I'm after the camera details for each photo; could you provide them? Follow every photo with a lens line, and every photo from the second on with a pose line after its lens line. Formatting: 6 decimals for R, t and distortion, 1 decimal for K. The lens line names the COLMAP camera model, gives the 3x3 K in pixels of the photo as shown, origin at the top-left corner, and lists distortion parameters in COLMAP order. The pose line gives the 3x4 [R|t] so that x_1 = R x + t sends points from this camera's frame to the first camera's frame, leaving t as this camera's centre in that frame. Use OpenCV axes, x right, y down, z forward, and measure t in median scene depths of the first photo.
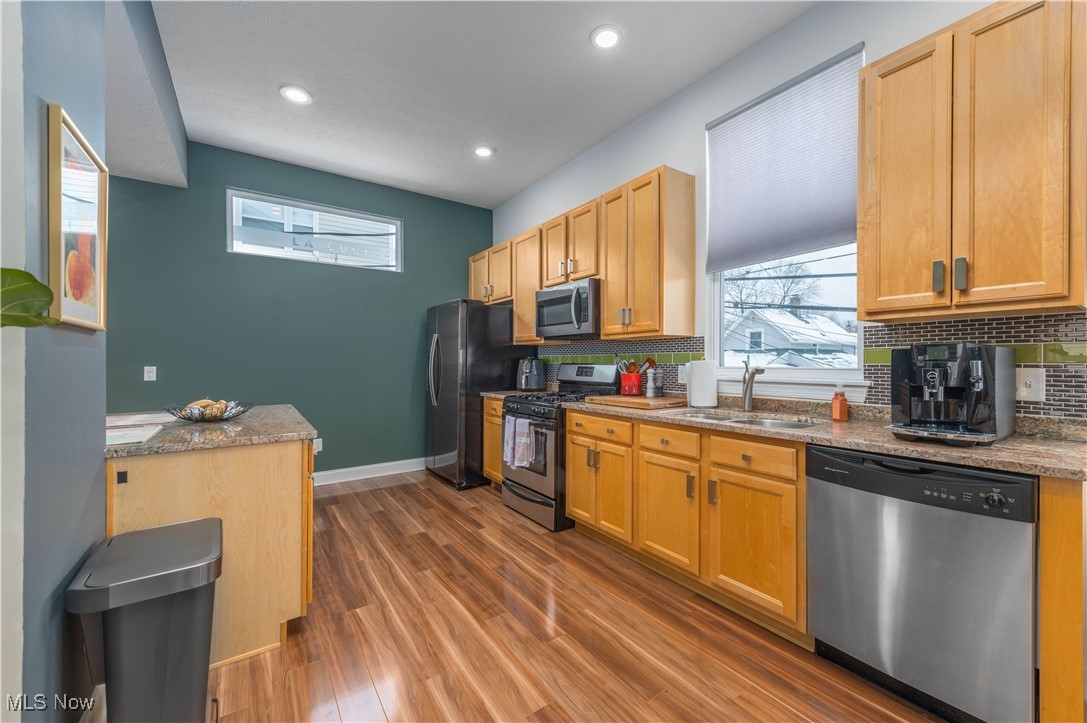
lens RADIAL K [[429.4, 0, 561.4], [0, 429.4, 358.8], [0, 0, 1]] dist [0.009402, -0.000703]
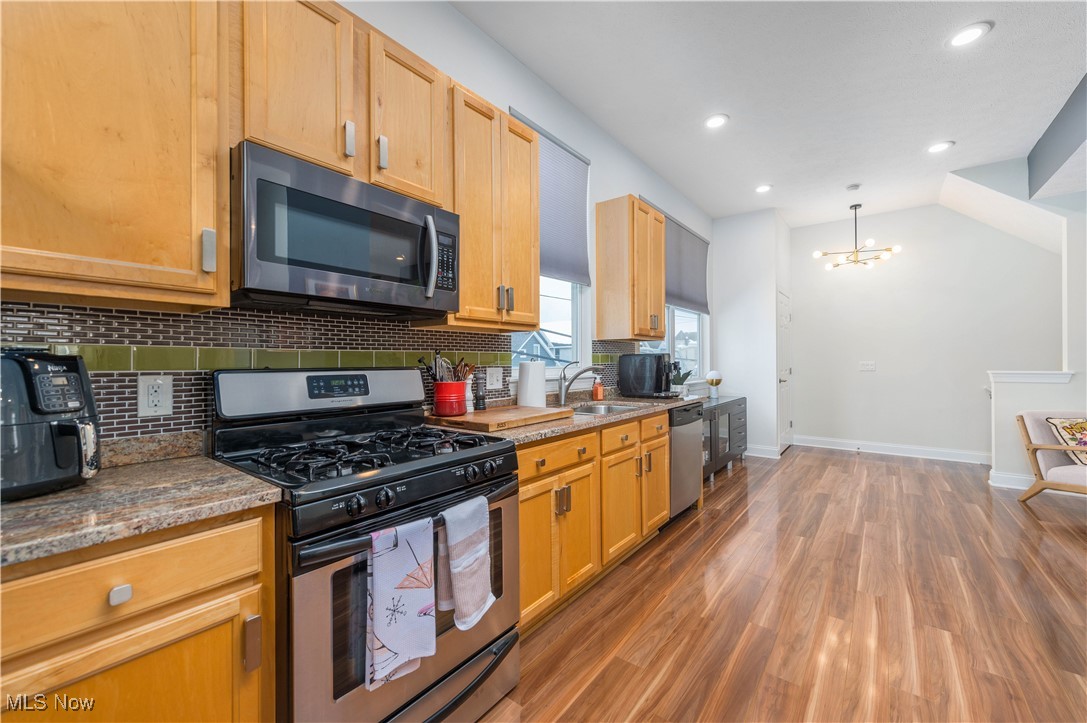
lens RADIAL K [[429.4, 0, 552.9], [0, 429.4, 359.5], [0, 0, 1]] dist [0.009402, -0.000703]
pose [[-0.285157, 0.005387, 0.958466, -0.593871], [-0.000780, 0.999983, -0.005852, 0.005445], [-0.958481, -0.002417, -0.285148, 1.213977]]
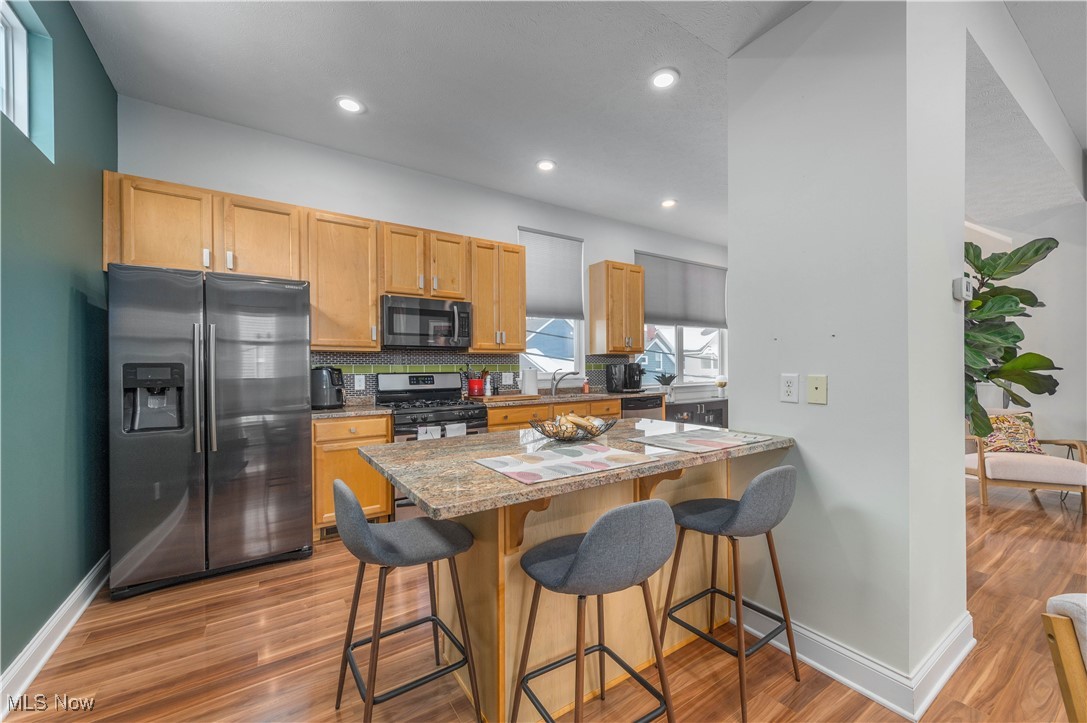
lens RADIAL K [[429.4, 0, 549.3], [0, 429.4, 368.3], [0, 0, 1]] dist [0.009402, -0.000703]
pose [[0.036977, 0.002277, 0.999314, -1.350303], [0.004669, 0.999986, -0.002452, 0.005504], [-0.999305, 0.004757, 0.036966, 0.848119]]
